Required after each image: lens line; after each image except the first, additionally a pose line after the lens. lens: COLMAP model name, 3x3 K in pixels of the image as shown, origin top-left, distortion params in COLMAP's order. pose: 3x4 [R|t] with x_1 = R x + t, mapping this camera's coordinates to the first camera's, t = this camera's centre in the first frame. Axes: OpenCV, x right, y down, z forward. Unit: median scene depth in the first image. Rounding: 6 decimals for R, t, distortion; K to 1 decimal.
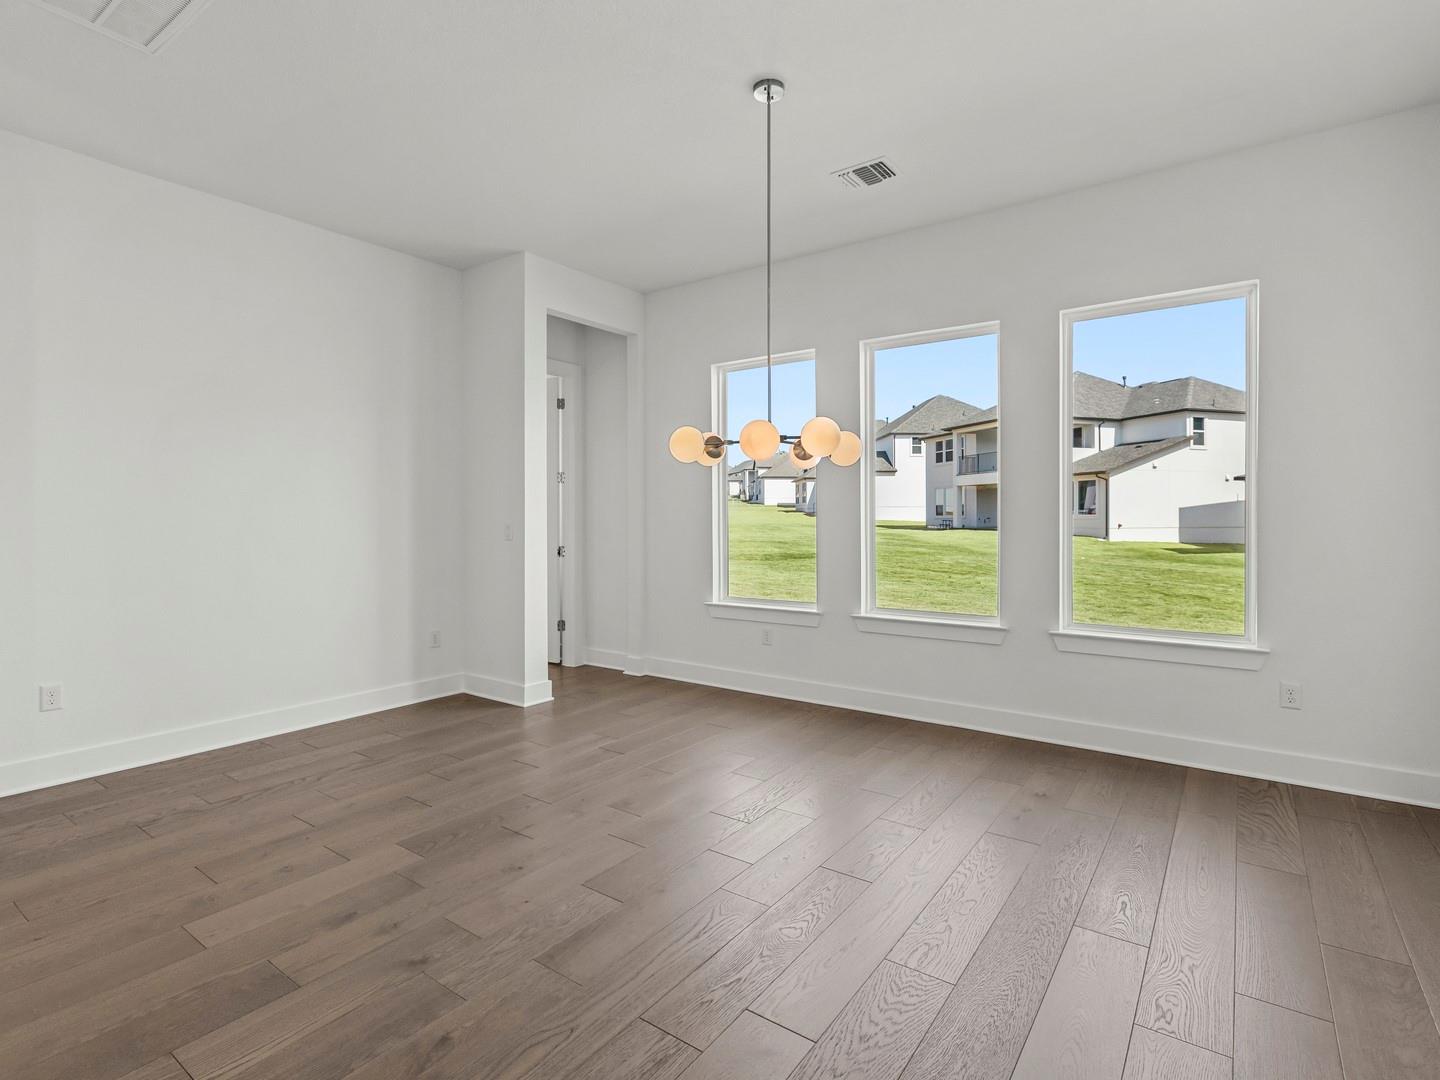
lens RADIAL K [[728.1, 0, 733.0], [0, 728.1, 508.4], [0, 0, 1]] dist [0.000383, -0.000761]
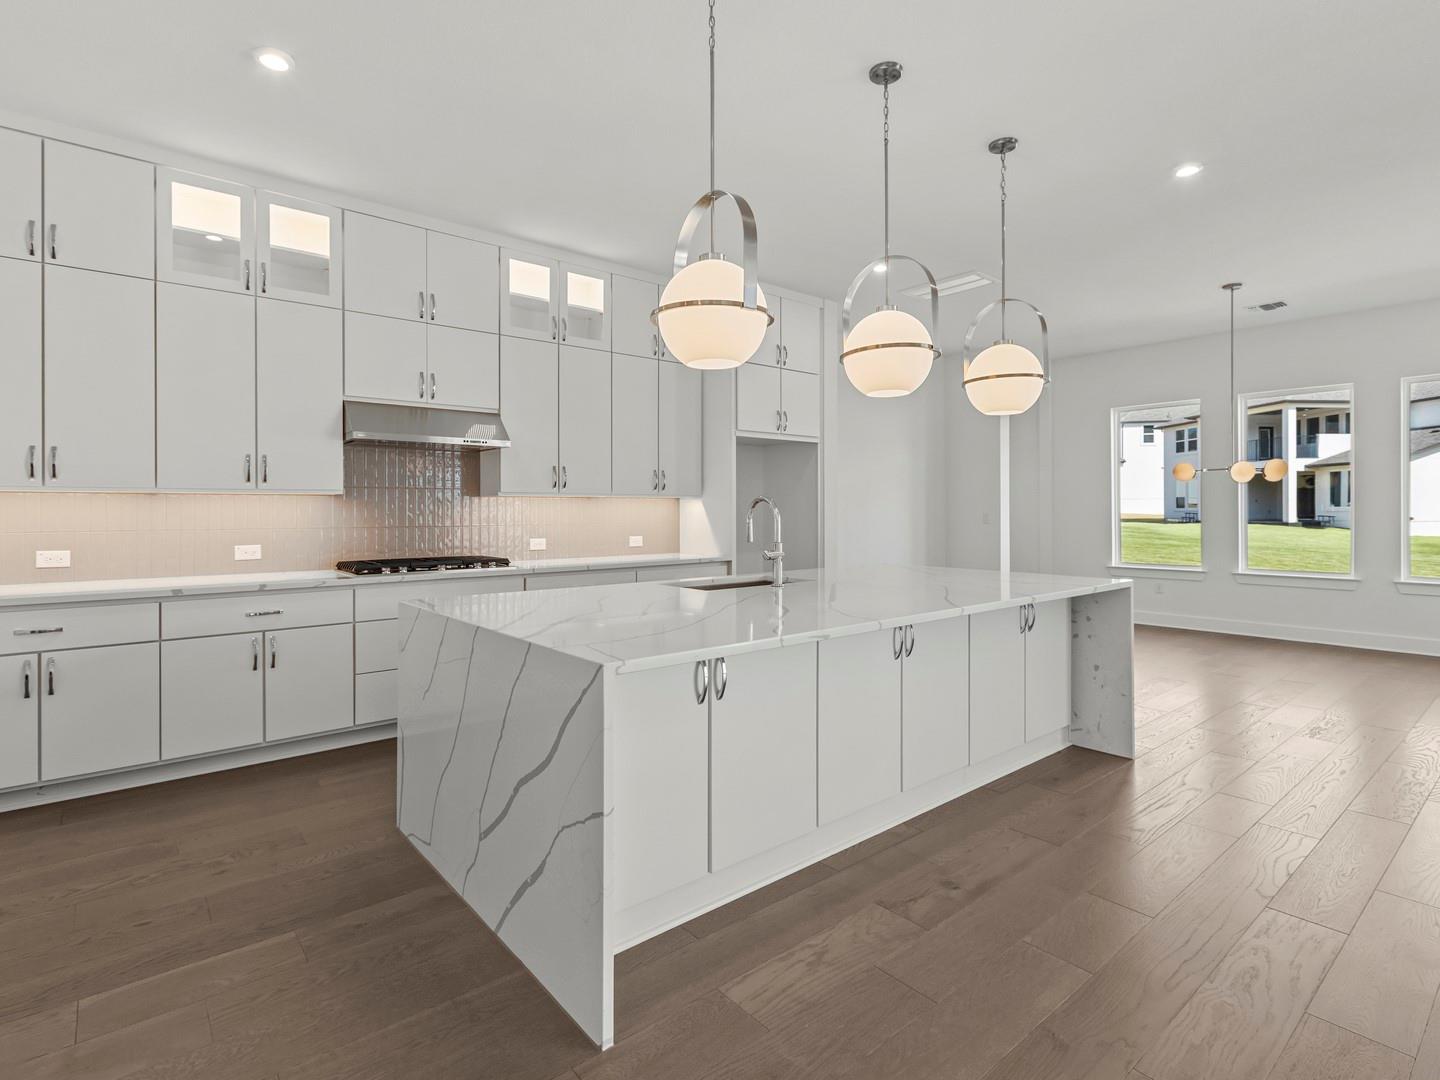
lens RADIAL K [[728.1, 0, 722.7], [0, 728.1, 508.1], [0, 0, 1]] dist [0.000383, -0.000761]
pose [[0.965890, -0.001105, -0.258950, -0.061411], [0.003592, 0.999952, 0.009132, -0.001059], [0.258928, -0.009751, 0.965847, -0.098567]]
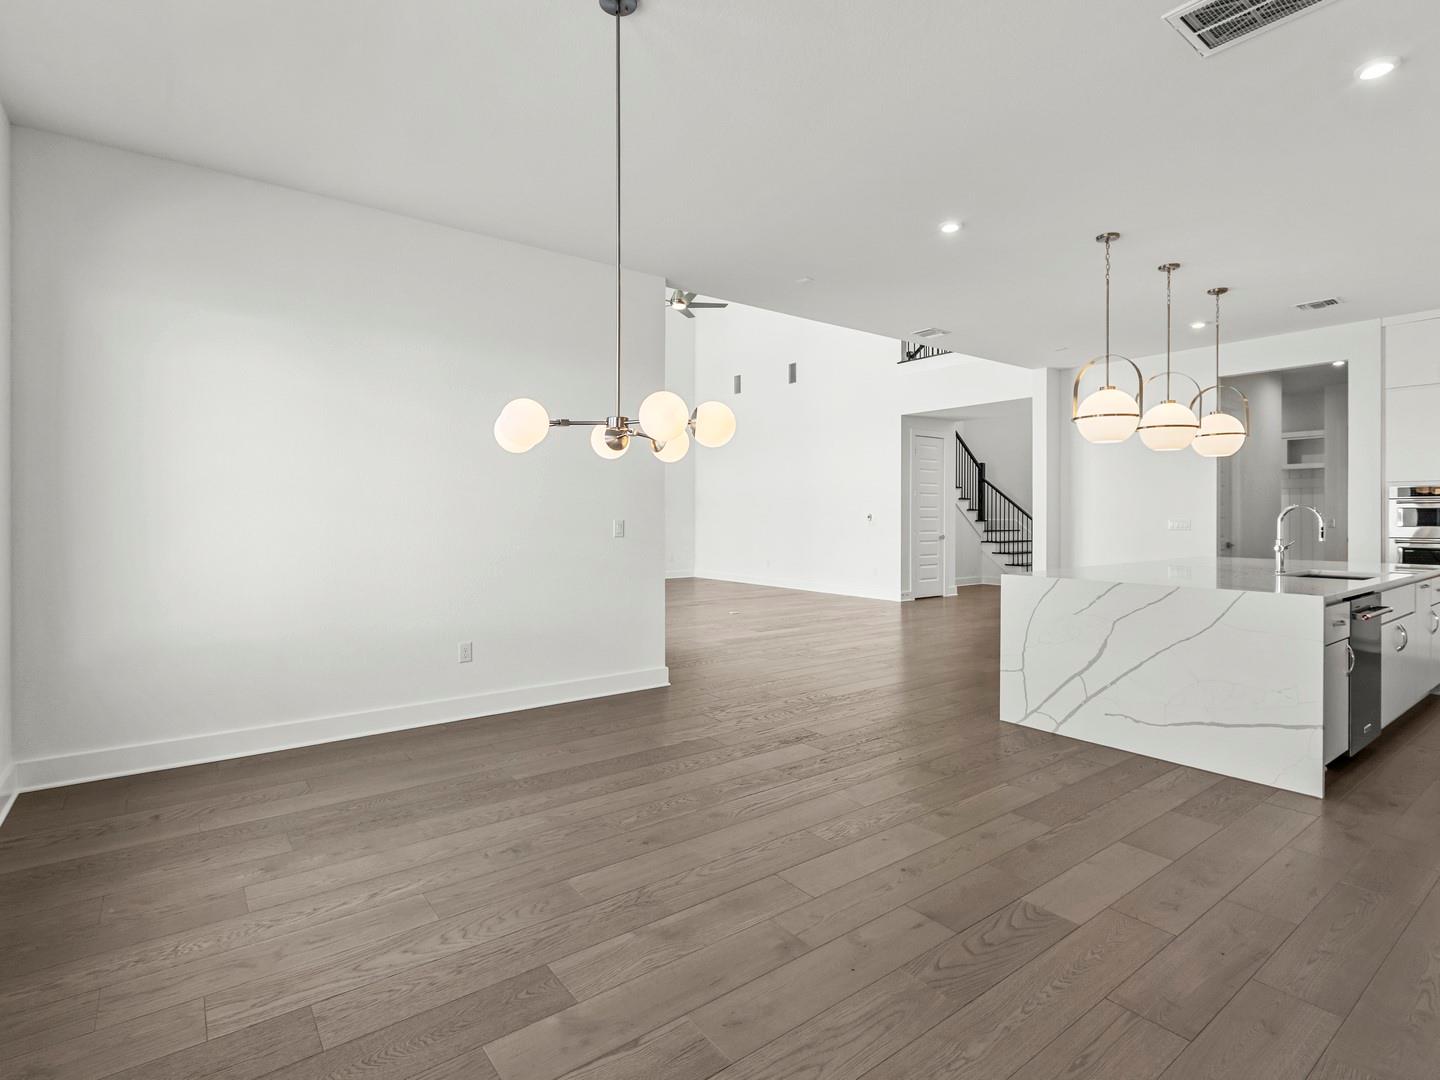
lens RADIAL K [[728.1, 0, 719.4], [0, 728.1, 526.8], [0, 0, 1]] dist [0.000383, -0.000761]
pose [[-0.952224, 0.001281, 0.305398, -0.028013], [0.000341, 0.999995, -0.003131, 0.002702], [-0.305400, -0.002878, -0.952220, 0.158485]]
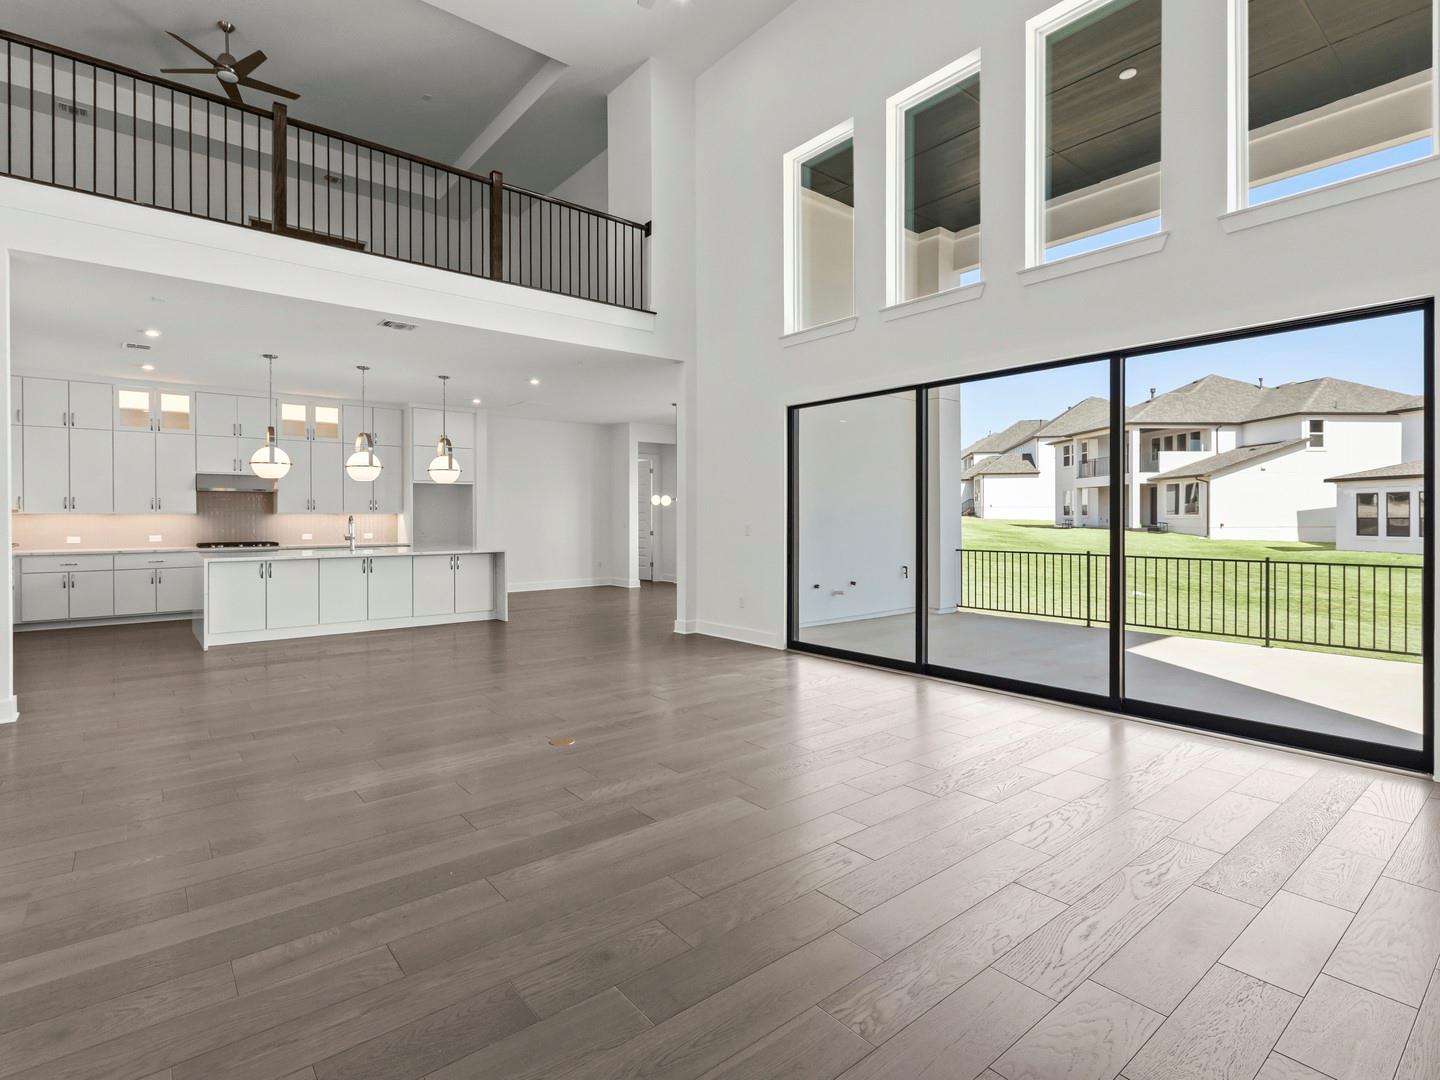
lens RADIAL K [[728.1, 0, 727.3], [0, 728.1, 518.7], [0, 0, 1]] dist [0.000383, -0.000761]
pose [[0.964701, 0.001347, -0.263344, 0.106368], [0.002860, 0.999874, 0.015594, -0.004189], [0.263332, -0.015797, 0.964576, -0.207721]]
